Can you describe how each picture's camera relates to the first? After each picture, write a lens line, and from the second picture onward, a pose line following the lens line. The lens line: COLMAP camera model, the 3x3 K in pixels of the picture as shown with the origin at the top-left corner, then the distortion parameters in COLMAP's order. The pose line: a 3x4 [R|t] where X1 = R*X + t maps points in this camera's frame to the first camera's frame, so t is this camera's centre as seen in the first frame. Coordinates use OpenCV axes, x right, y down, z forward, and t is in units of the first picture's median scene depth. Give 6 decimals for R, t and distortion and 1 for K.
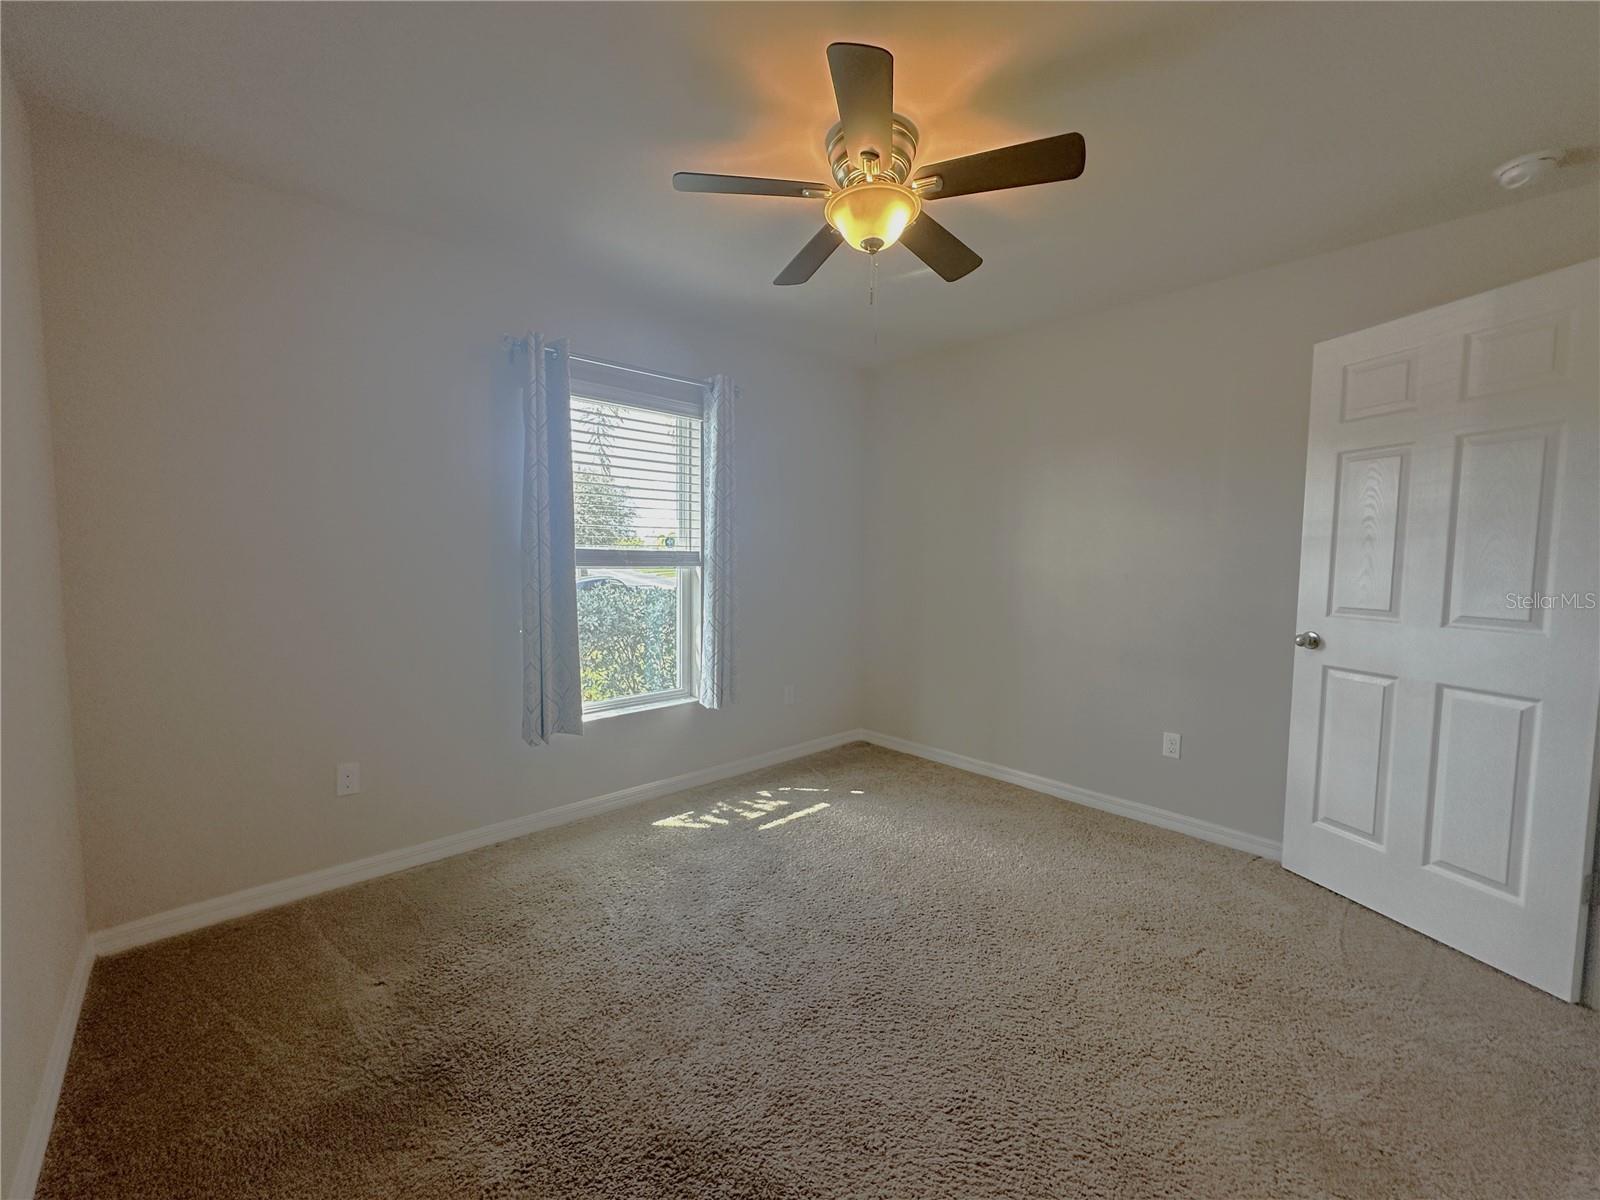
lens RADIAL K [[640.9, 0, 797.7], [0, 640.9, 600.1], [0, 0, 1]] dist [-0.002112, 0.000291]
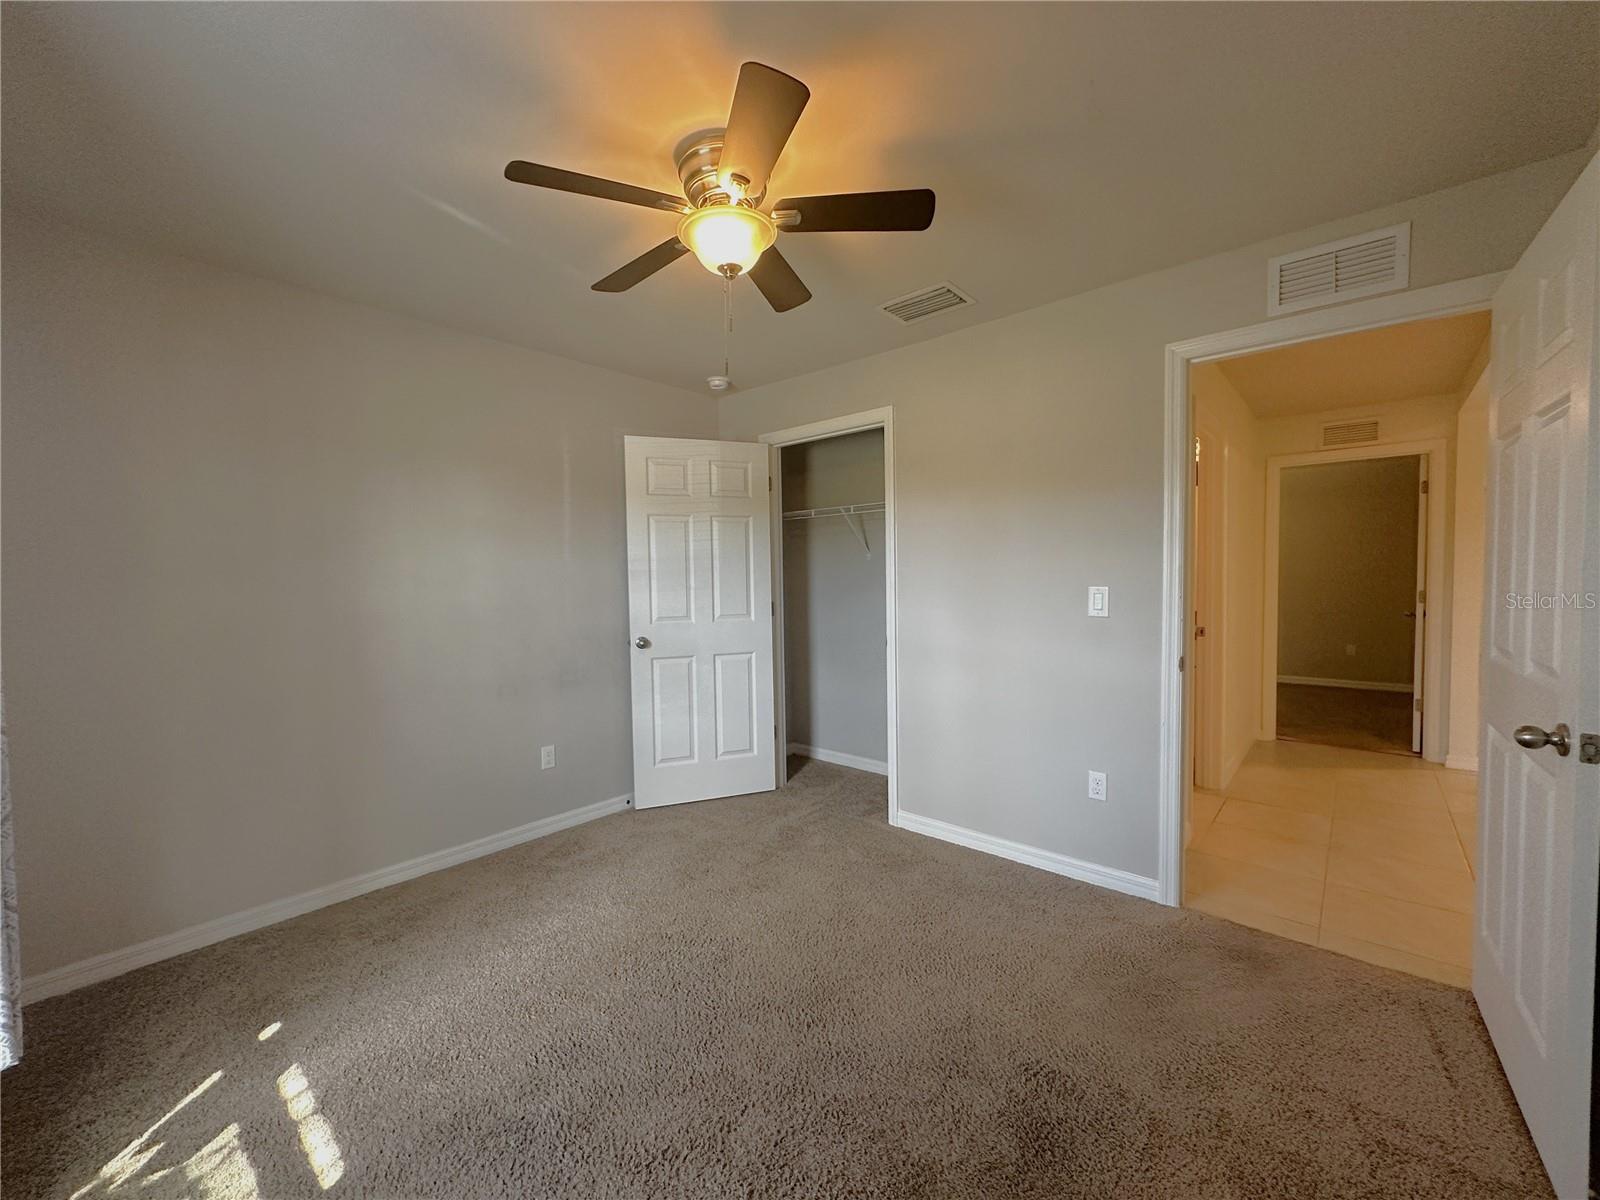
lens RADIAL K [[640.9, 0, 797.7], [0, 640.9, 600.1], [0, 0, 1]] dist [-0.002112, 0.000291]
pose [[-0.102382, -0.044102, 0.993767, -0.707150], [0.084652, 0.995007, 0.052878, -0.084209], [-0.991137, 0.089538, -0.098138, 0.847189]]
